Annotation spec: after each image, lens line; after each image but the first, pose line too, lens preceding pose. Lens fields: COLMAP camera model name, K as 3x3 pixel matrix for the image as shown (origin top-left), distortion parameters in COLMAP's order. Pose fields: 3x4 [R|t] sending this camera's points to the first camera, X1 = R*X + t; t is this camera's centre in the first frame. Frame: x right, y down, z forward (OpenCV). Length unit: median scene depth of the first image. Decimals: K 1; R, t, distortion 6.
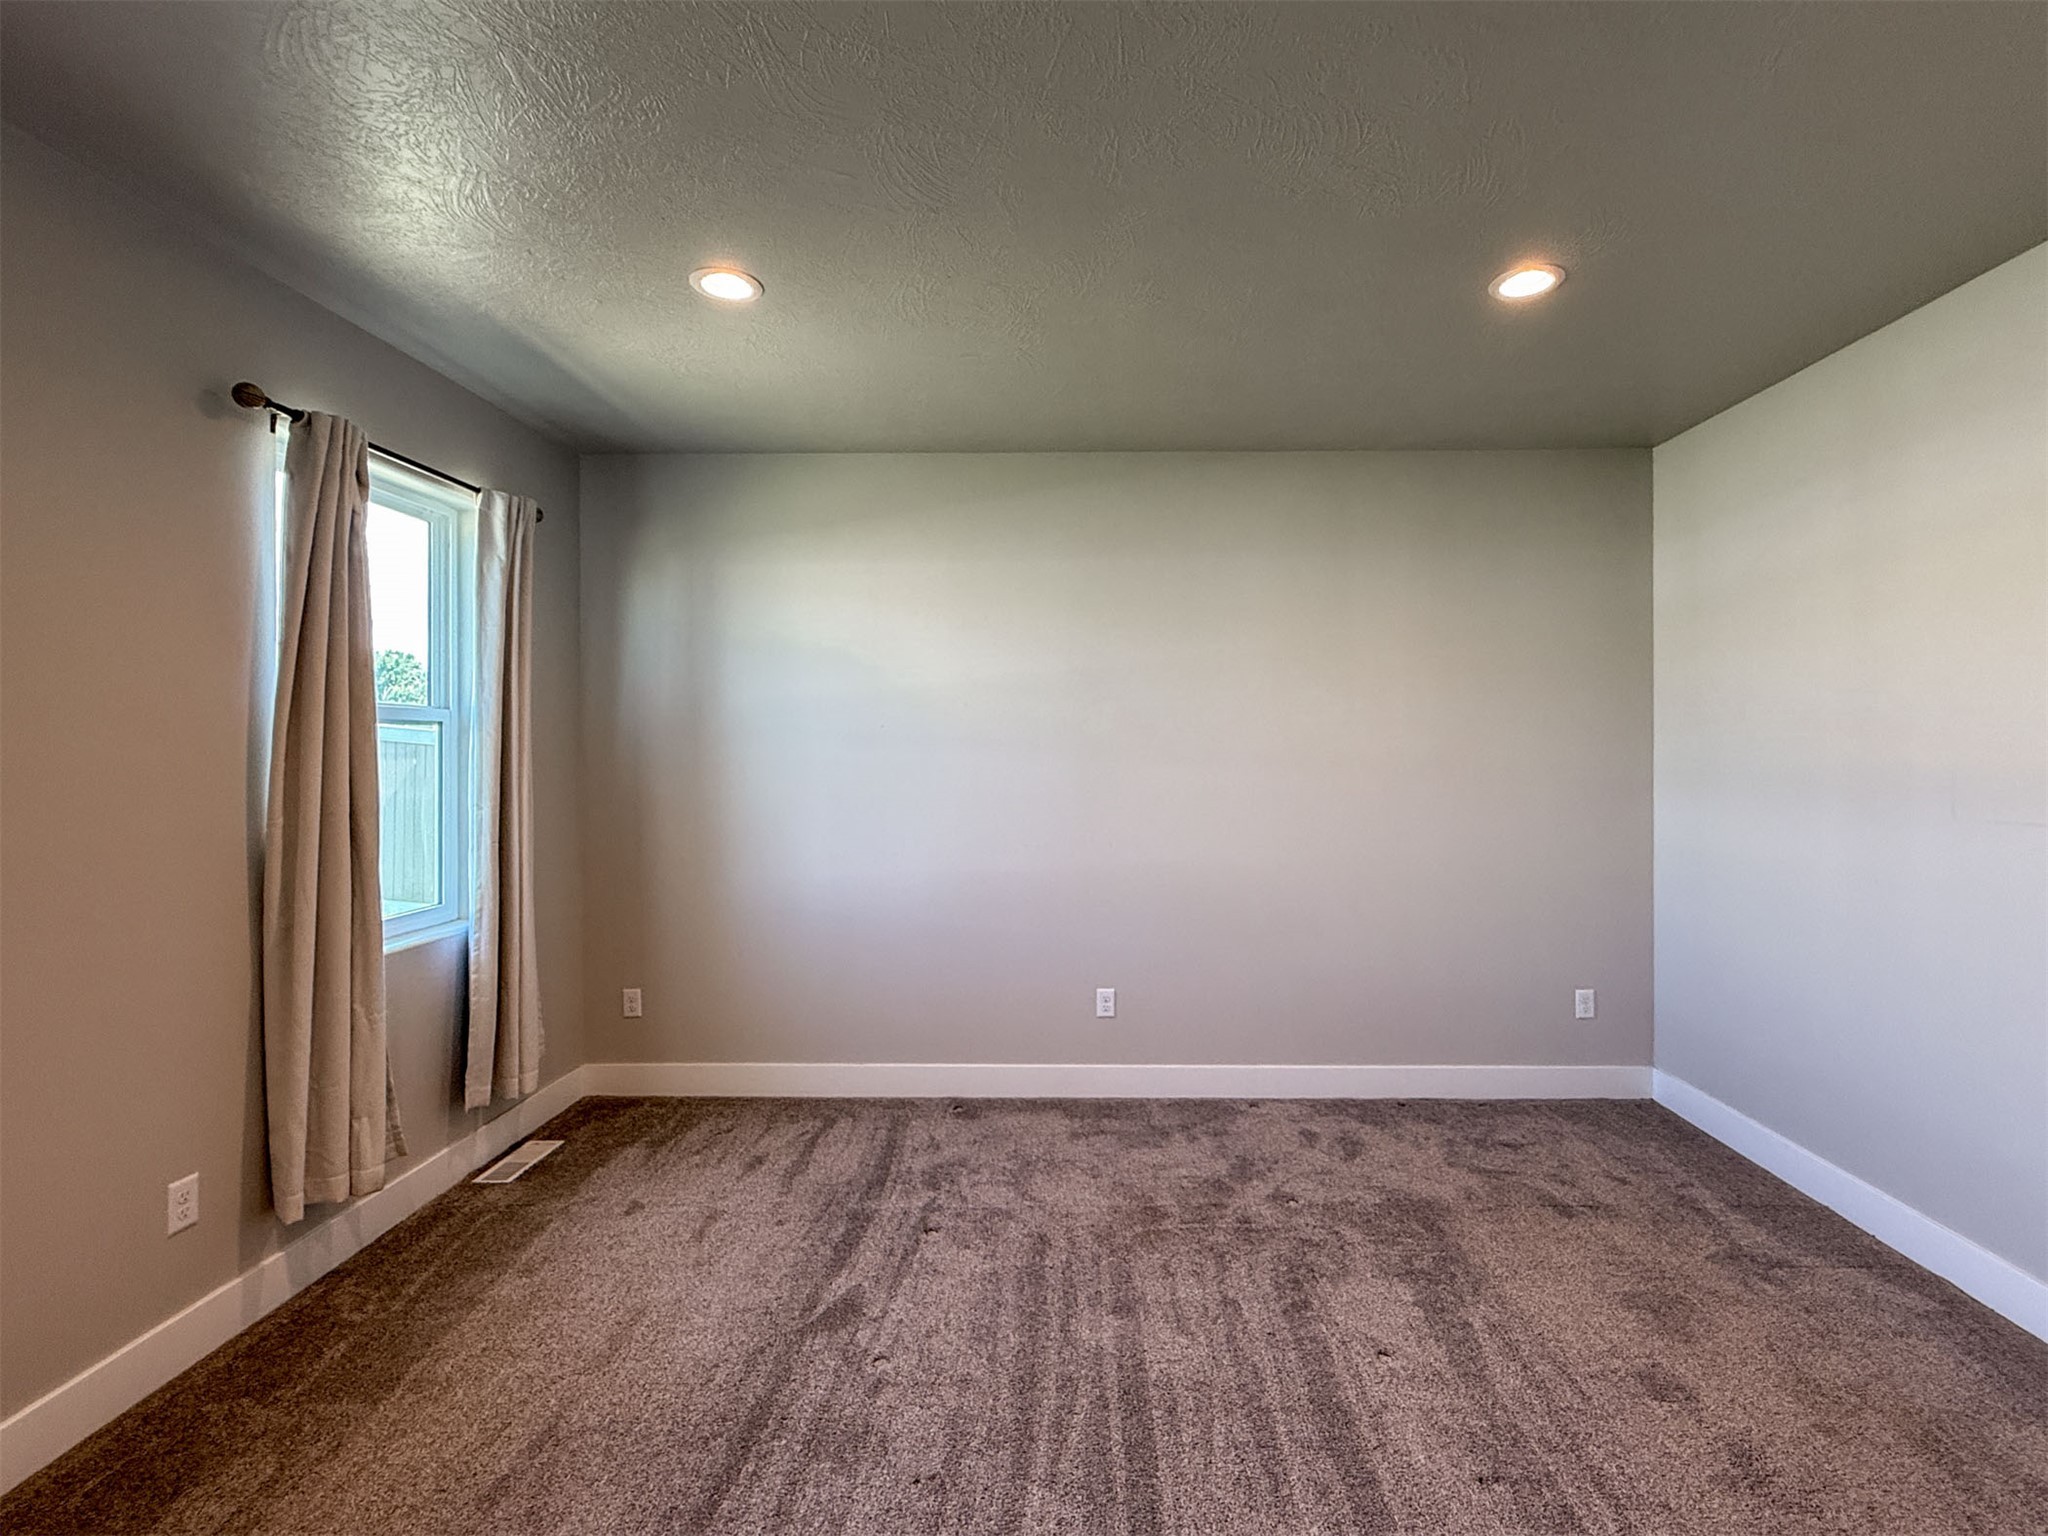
lens RADIAL K [[828.1, 0, 1088.4], [0, 828.1, 763.8], [0, 0, 1]] dist [-0.001114, 0.000032]
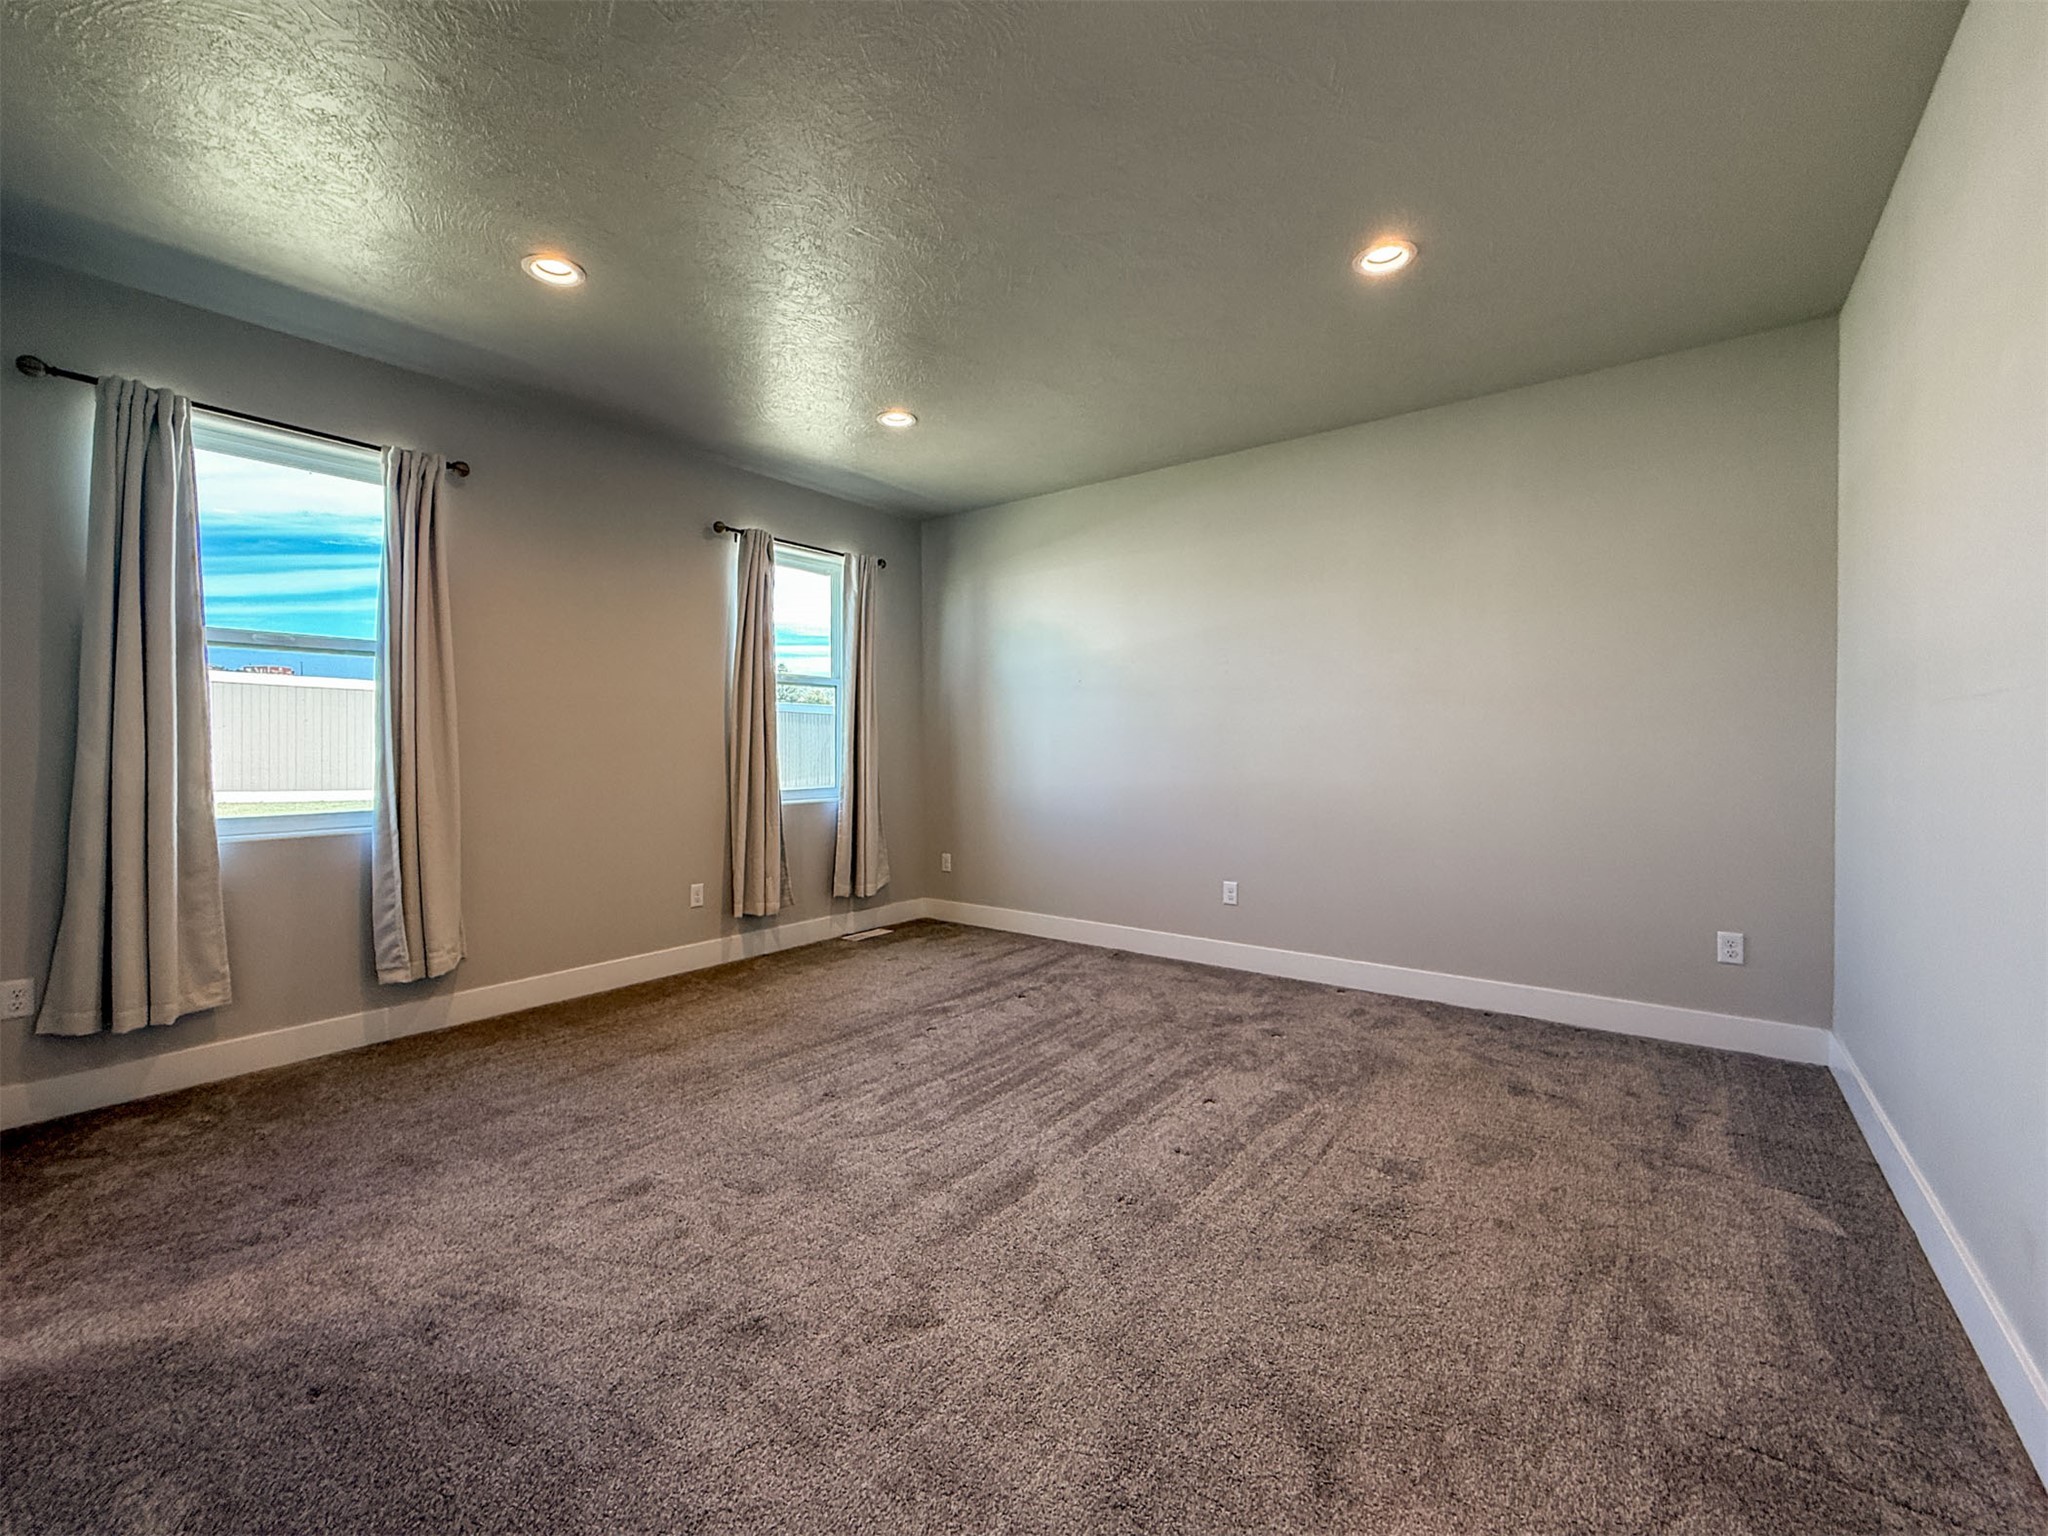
lens RADIAL K [[823.3, 0, 1160.3], [0, 823.3, 761.8], [0, 0, 1]] dist [-0.000188, 0.000004]
pose [[0.848069, -0.002469, -0.529879, 0.828107], [0.000836, 0.999994, -0.003321, 0.131660], [0.529884, 0.002373, 0.848067, -0.160221]]
